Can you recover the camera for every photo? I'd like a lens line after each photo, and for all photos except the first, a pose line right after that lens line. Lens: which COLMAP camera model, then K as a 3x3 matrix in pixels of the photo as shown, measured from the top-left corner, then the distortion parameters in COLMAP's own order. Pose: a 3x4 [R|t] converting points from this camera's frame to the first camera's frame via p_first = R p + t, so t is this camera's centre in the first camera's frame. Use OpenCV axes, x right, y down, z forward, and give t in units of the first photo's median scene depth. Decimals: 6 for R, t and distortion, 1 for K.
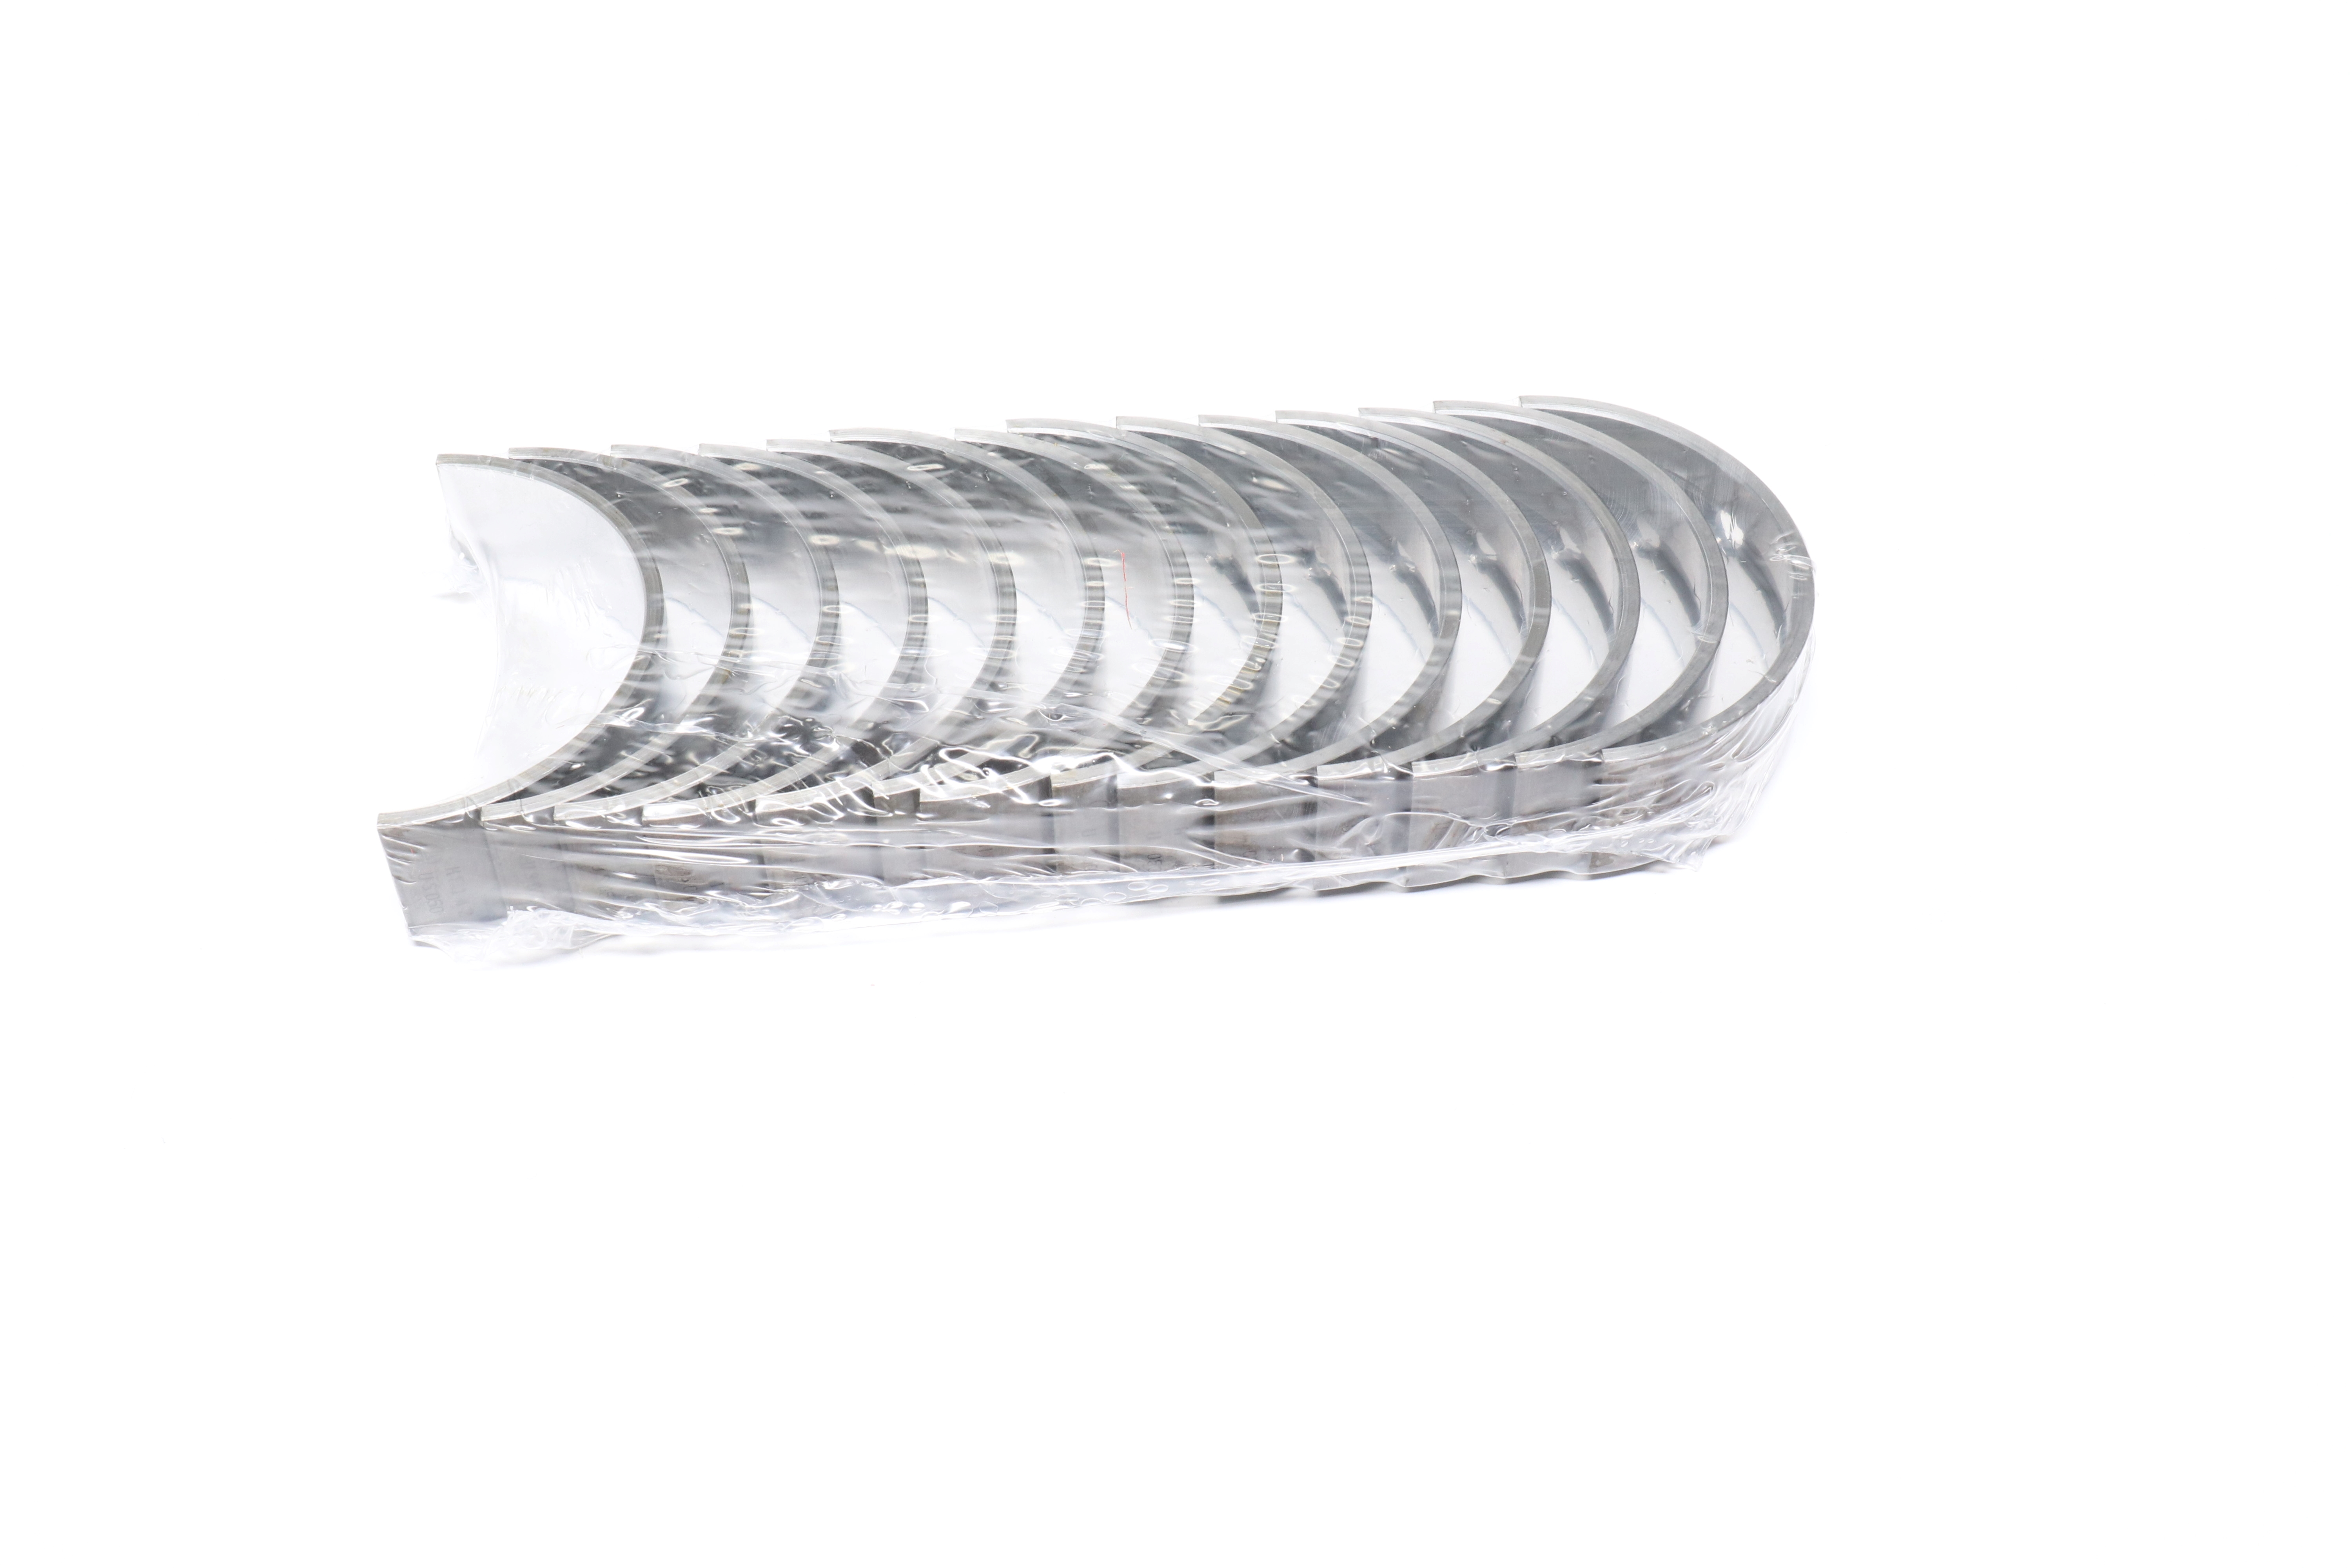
lens RADIAL K [[3138.5, 0, 1176.3], [0, 3138.5, 780.8], [0, 0, 1]] dist [0.010155, 0.000000]
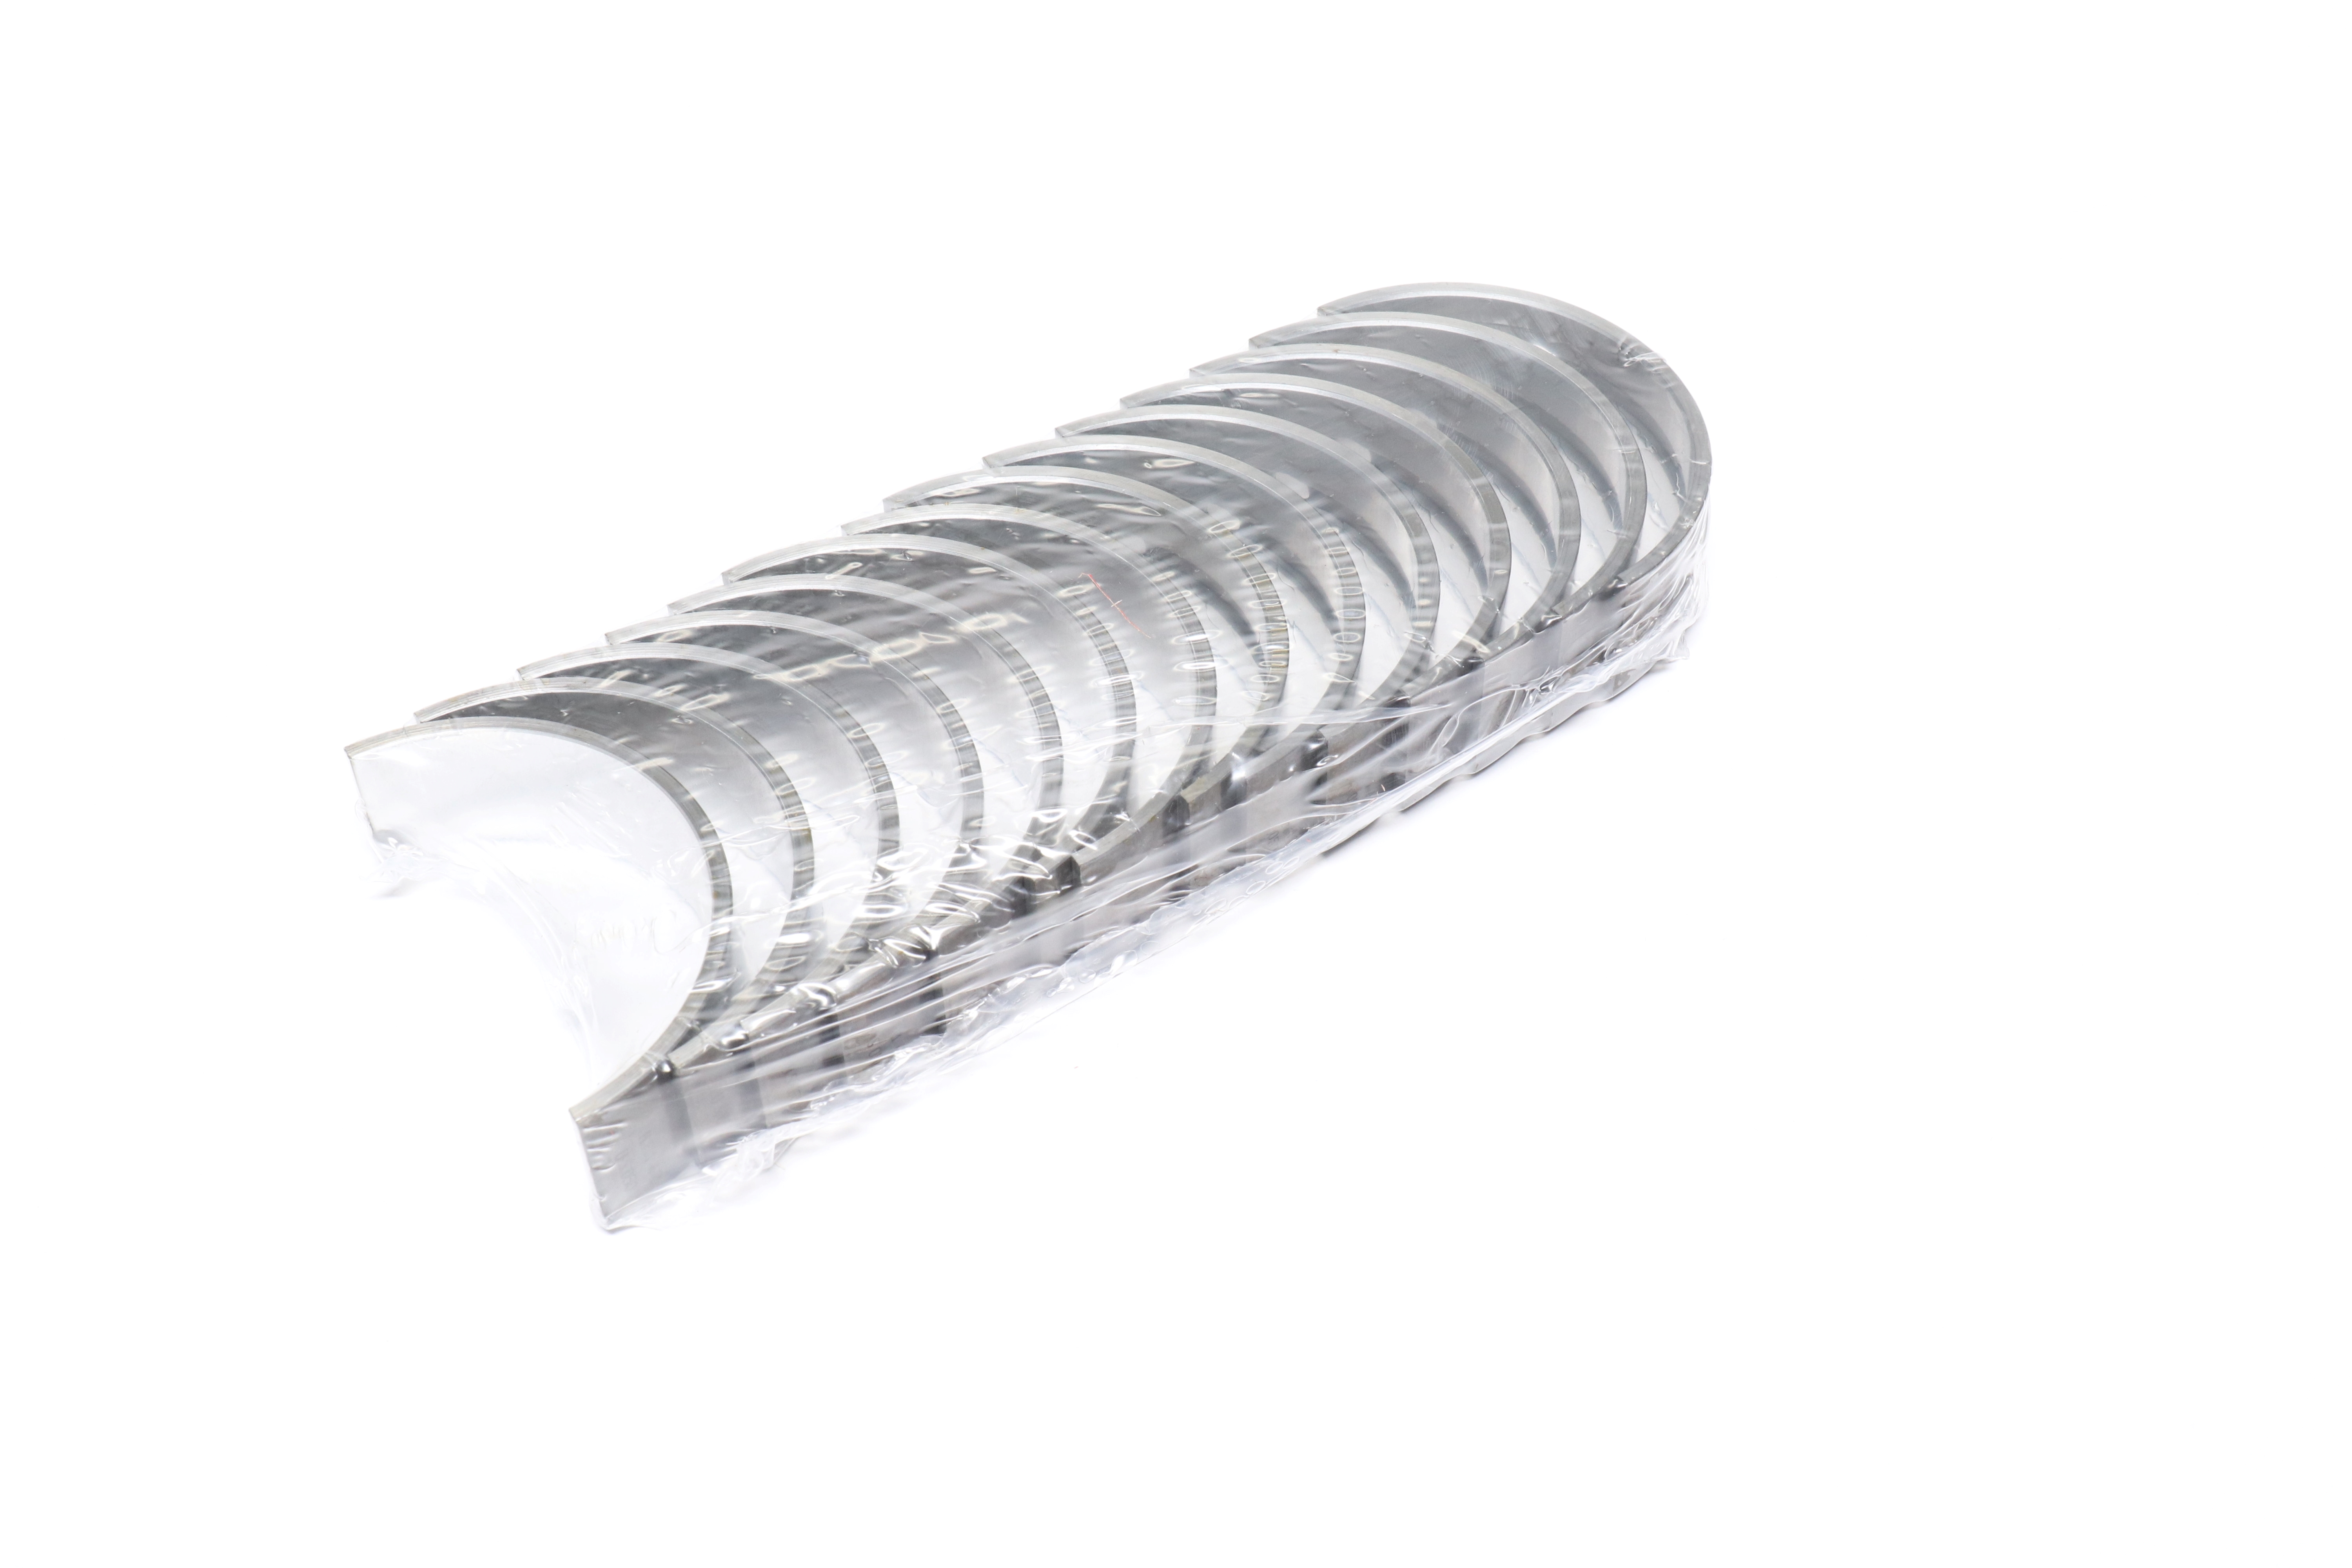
lens RADIAL K [[3138.5, 0, 1176.5], [0, 3138.5, 787.2], [0, 0, 1]] dist [0.010155, 0.000000]
pose [[0.858058, -0.375163, 0.350698, -0.371192], [0.376274, 0.924021, 0.067848, -0.068388], [-0.349506, 0.073741, 0.934028, 0.071473]]
